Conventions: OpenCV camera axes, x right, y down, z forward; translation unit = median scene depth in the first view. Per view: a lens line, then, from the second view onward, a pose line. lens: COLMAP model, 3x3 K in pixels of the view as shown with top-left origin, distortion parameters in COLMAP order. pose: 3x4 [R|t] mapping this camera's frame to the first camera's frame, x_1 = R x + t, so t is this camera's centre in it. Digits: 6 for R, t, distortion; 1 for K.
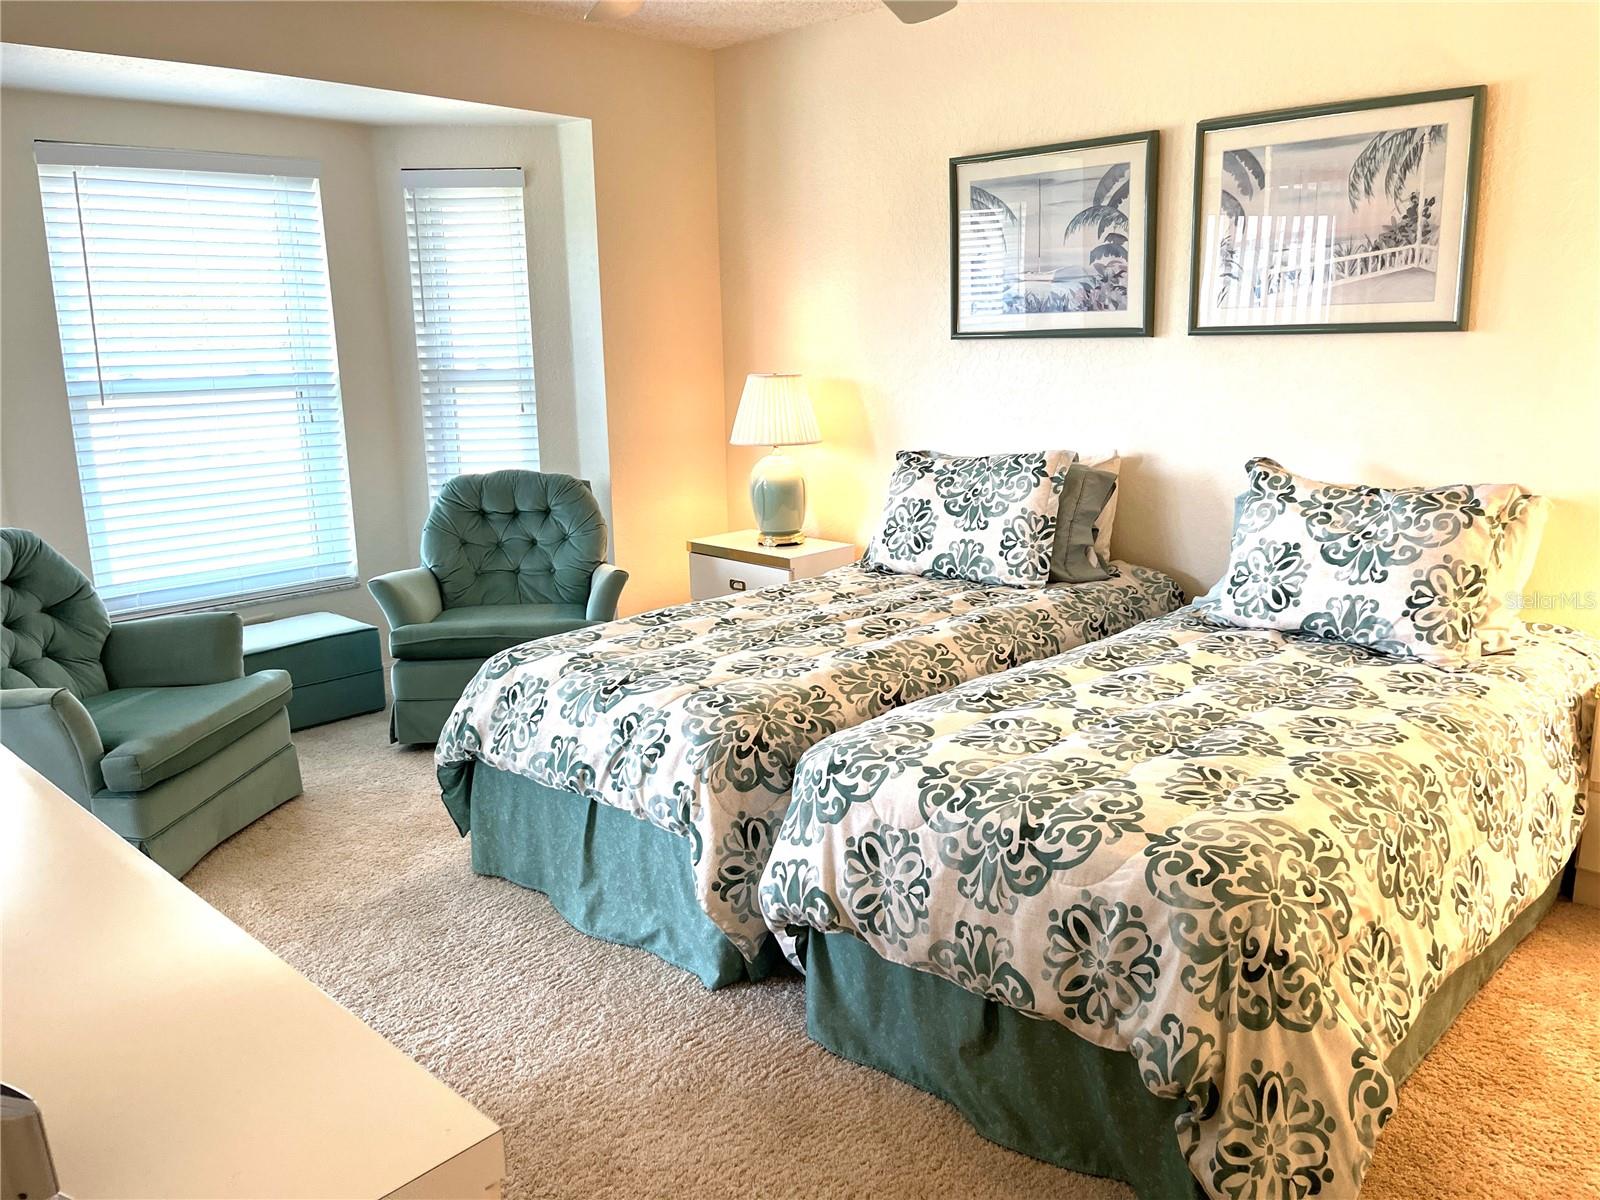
lens RADIAL K [[1212.9, 0, 812.1], [0, 1212.9, 592.6], [0, 0, 1]] dist [0.073352, -0.093661]
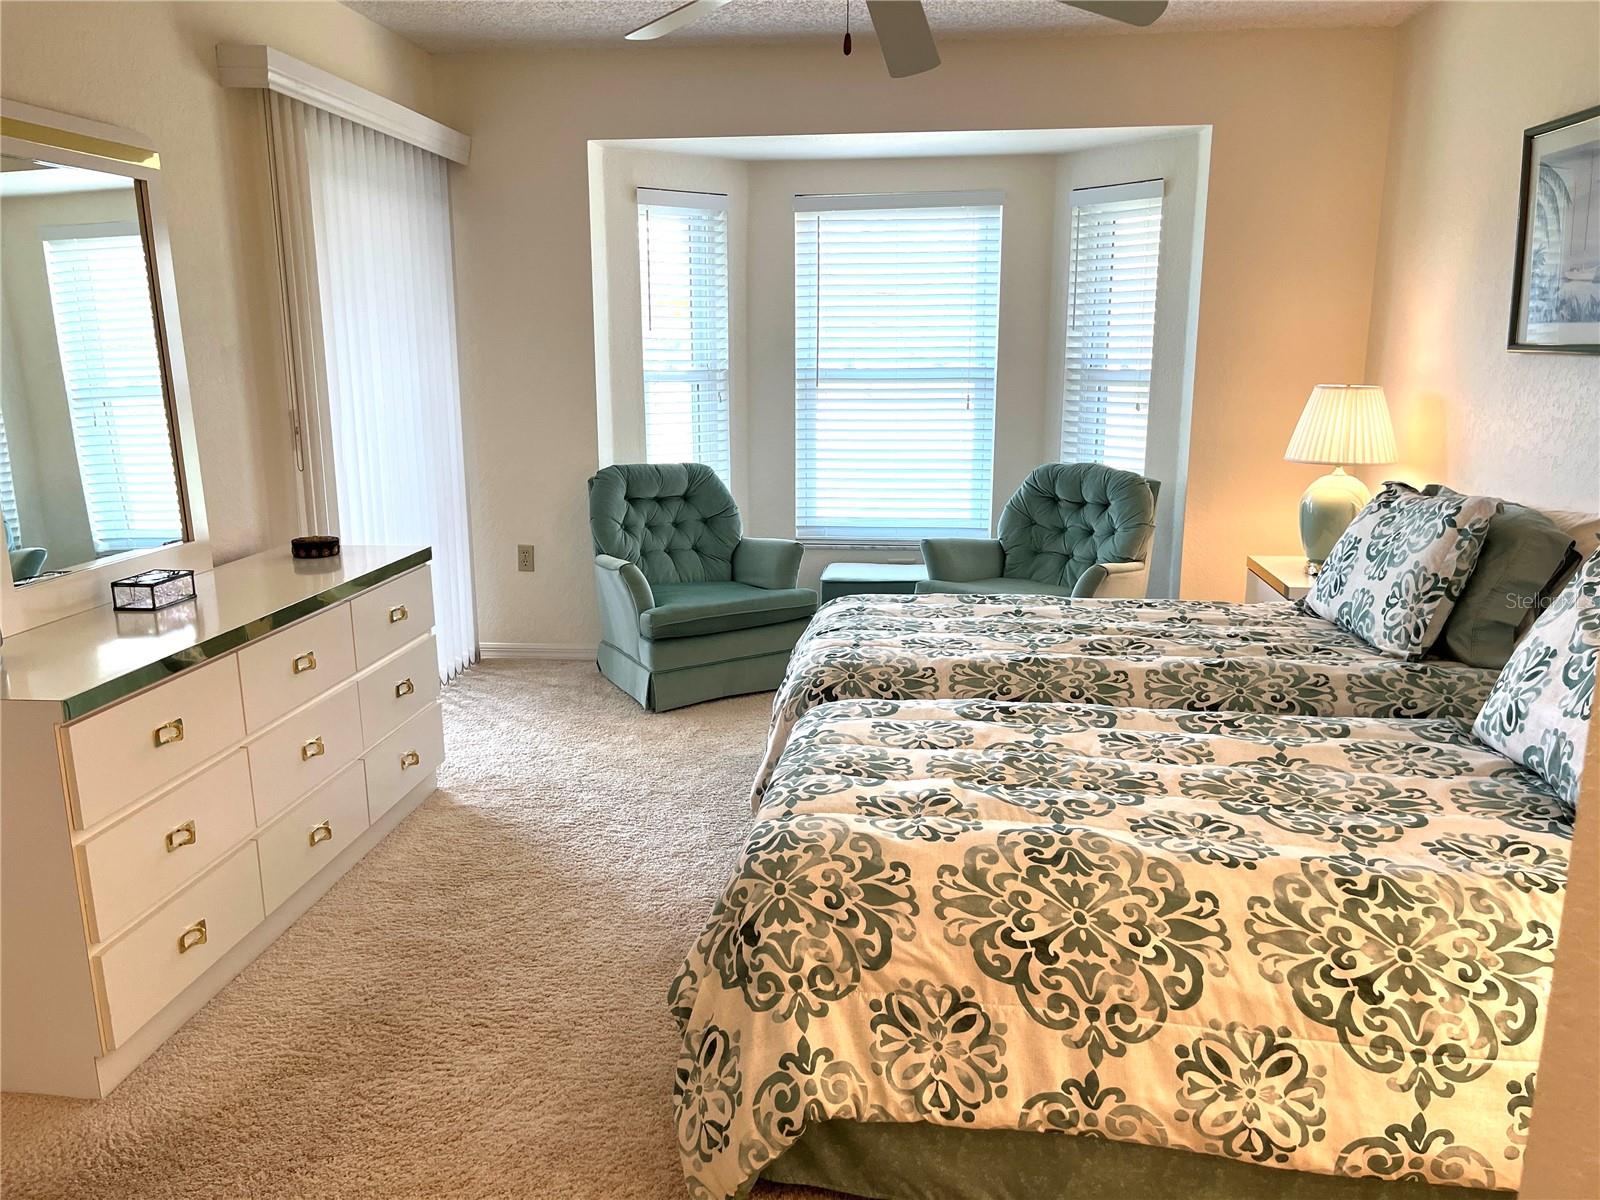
lens RADIAL K [[1212.9, 0, 802.3], [0, 1212.9, 611.4], [0, 0, 1]] dist [0.073352, -0.093661]
pose [[0.603201, 0.193415, -0.773782, 0.706658], [-0.179086, 0.978224, 0.104910, -0.060893], [0.777224, 0.075292, 0.624704, 0.204828]]
